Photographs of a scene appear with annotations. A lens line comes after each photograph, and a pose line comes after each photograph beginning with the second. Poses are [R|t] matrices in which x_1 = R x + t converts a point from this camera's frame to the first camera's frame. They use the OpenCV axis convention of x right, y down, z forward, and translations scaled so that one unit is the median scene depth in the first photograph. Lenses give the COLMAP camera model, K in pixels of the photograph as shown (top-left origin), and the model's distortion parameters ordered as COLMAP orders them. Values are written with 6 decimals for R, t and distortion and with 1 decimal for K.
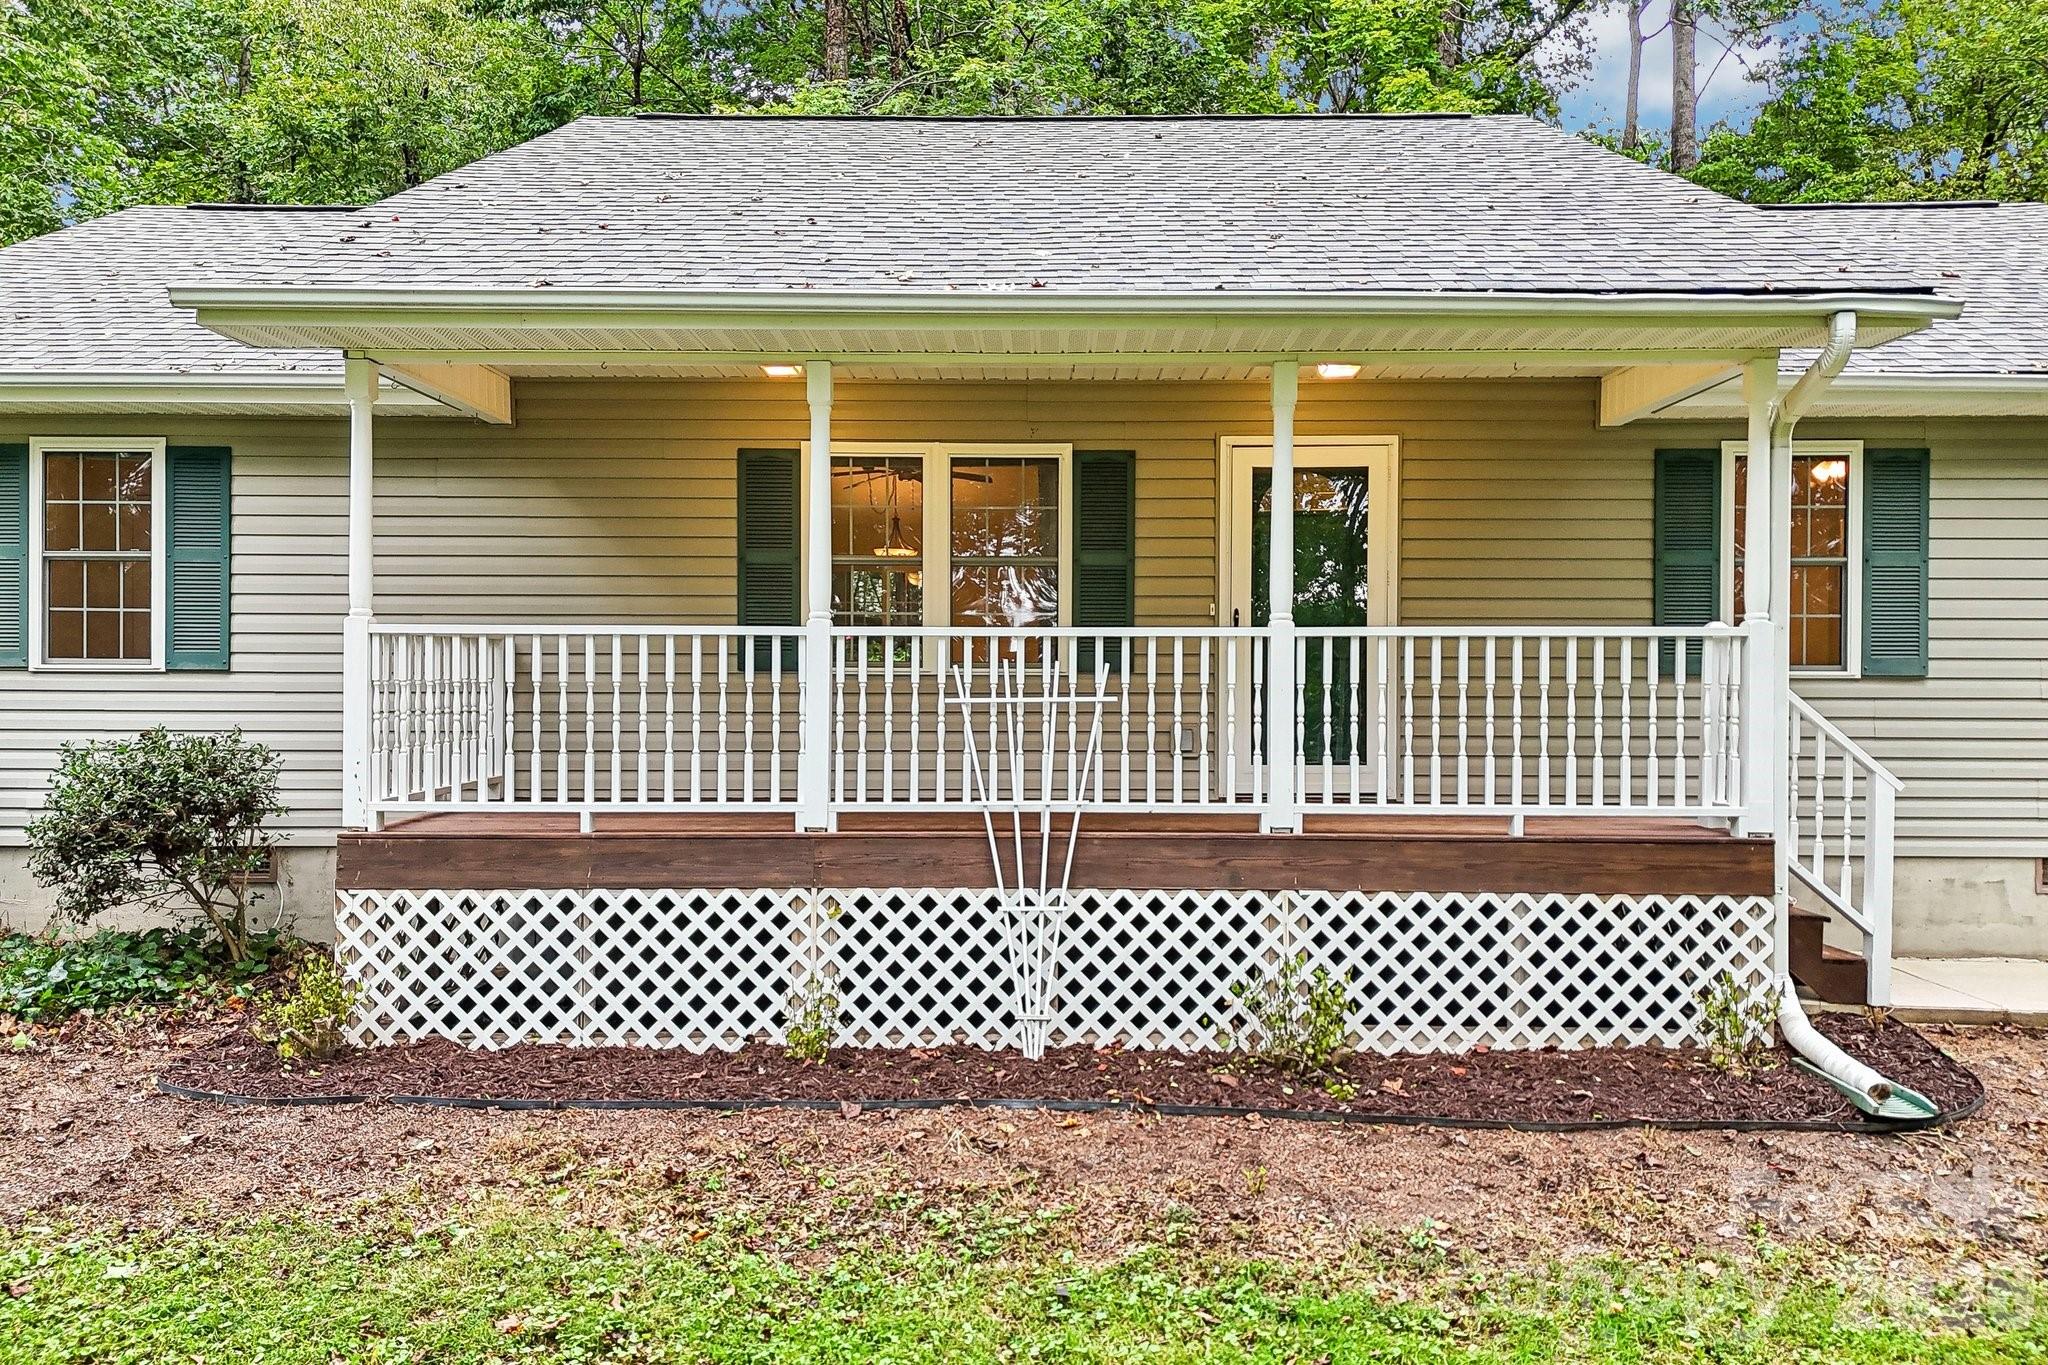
lens RADIAL K [[1509.9, 0, 1017.2], [0, 1509.9, 681.4], [0, 0, 1]] dist [0.042731, -0.033966]
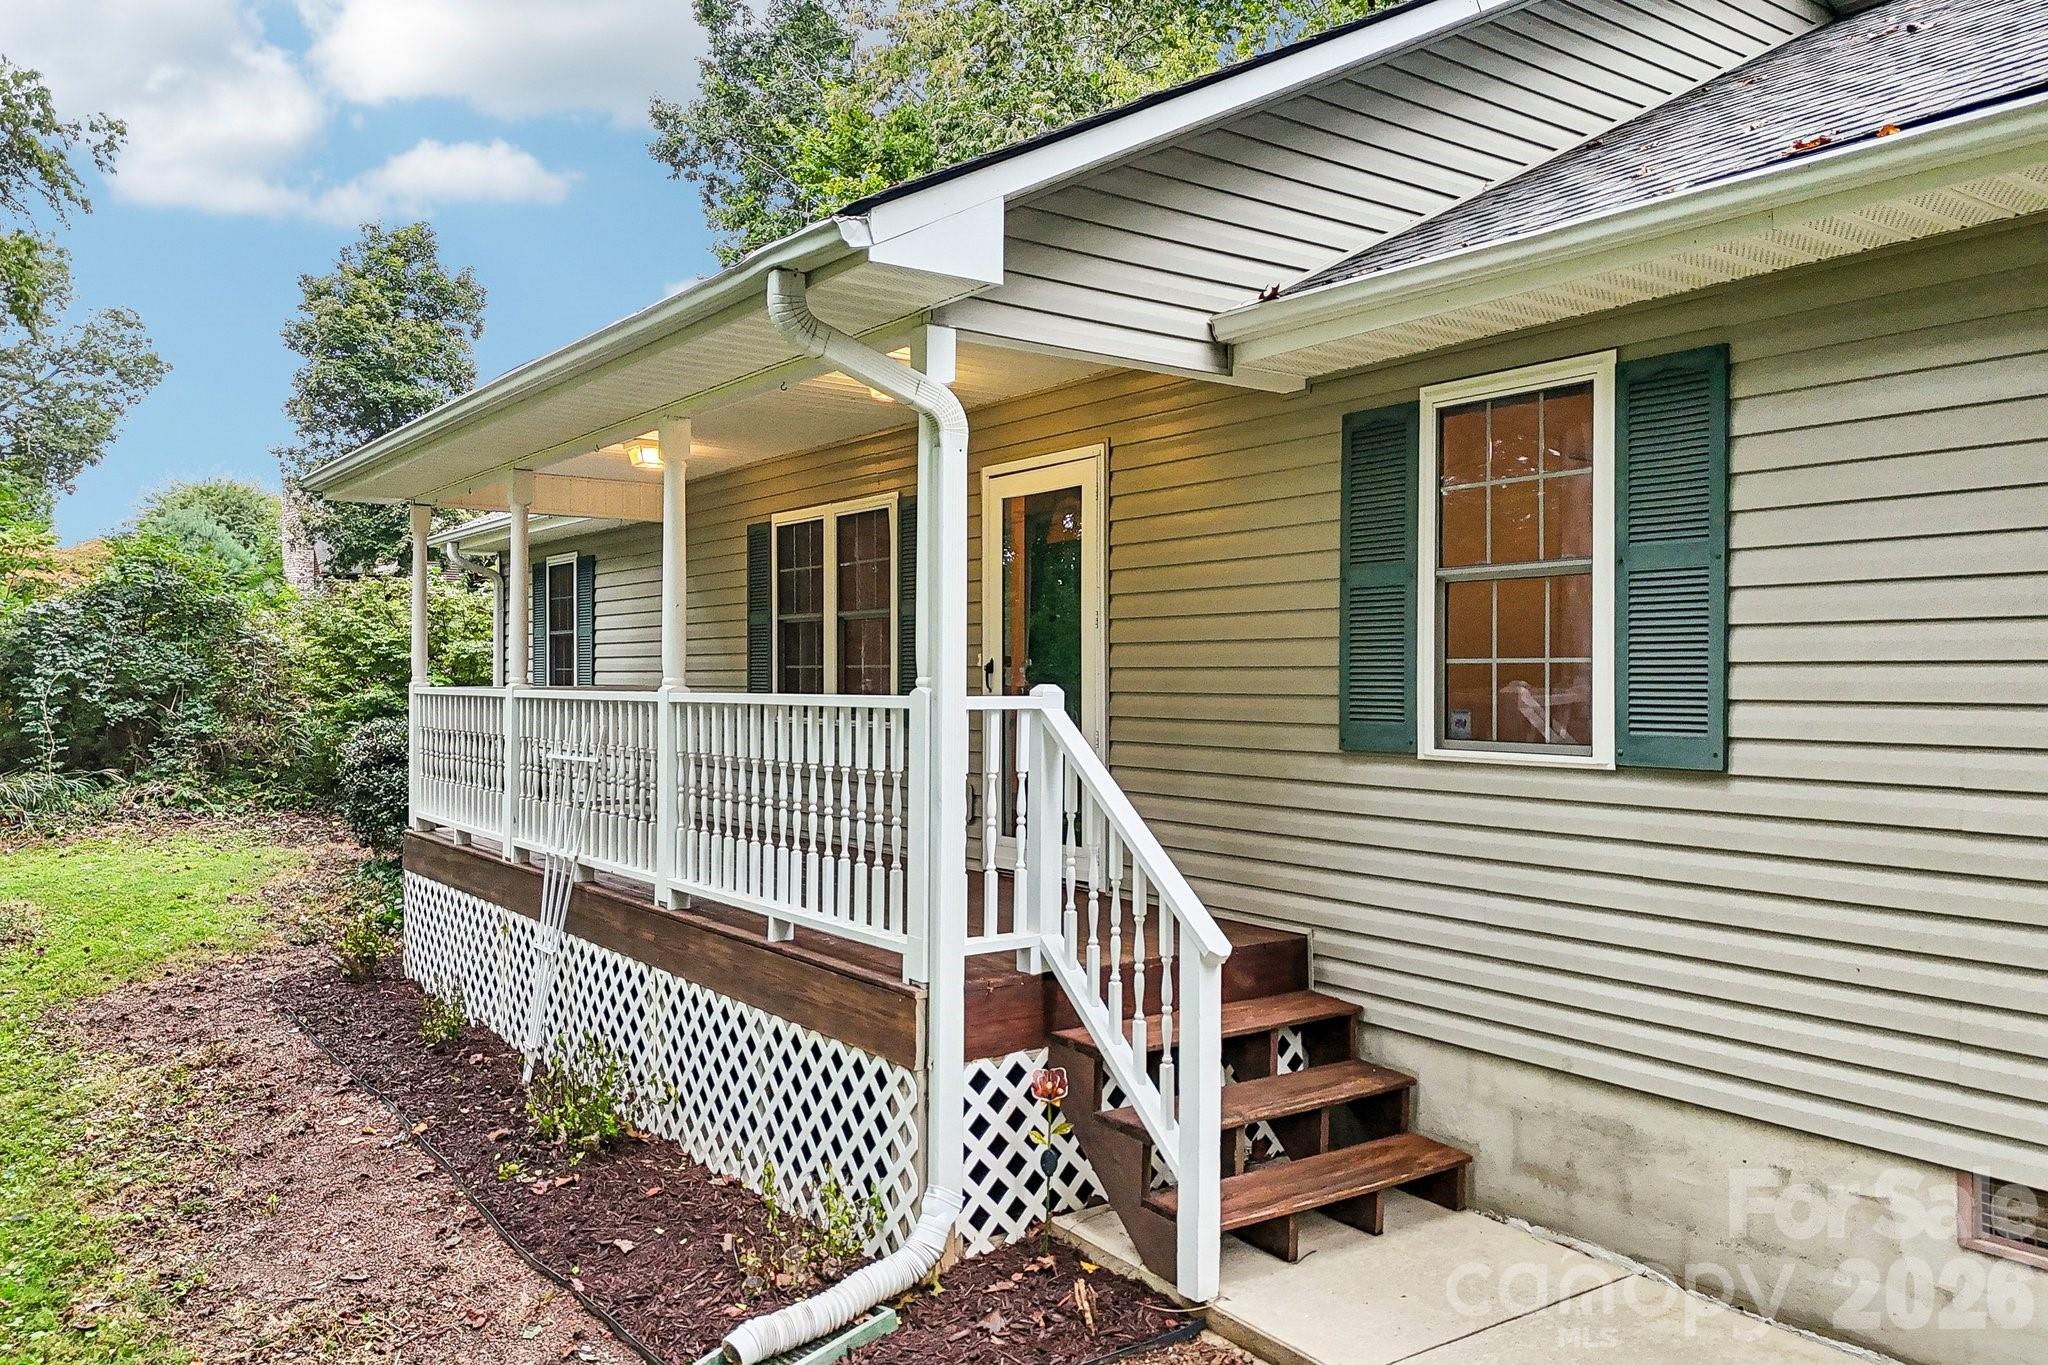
lens RADIAL K [[1509.9, 0, 1036.8], [0, 1509.9, 675.6], [0, 0, 1]] dist [0.042731, -0.033966]
pose [[0.597754, -0.001817, -0.801678, 1.089243], [-0.003047, 0.999985, -0.004538, -0.042147], [0.801674, 0.005156, 0.597739, 0.610665]]
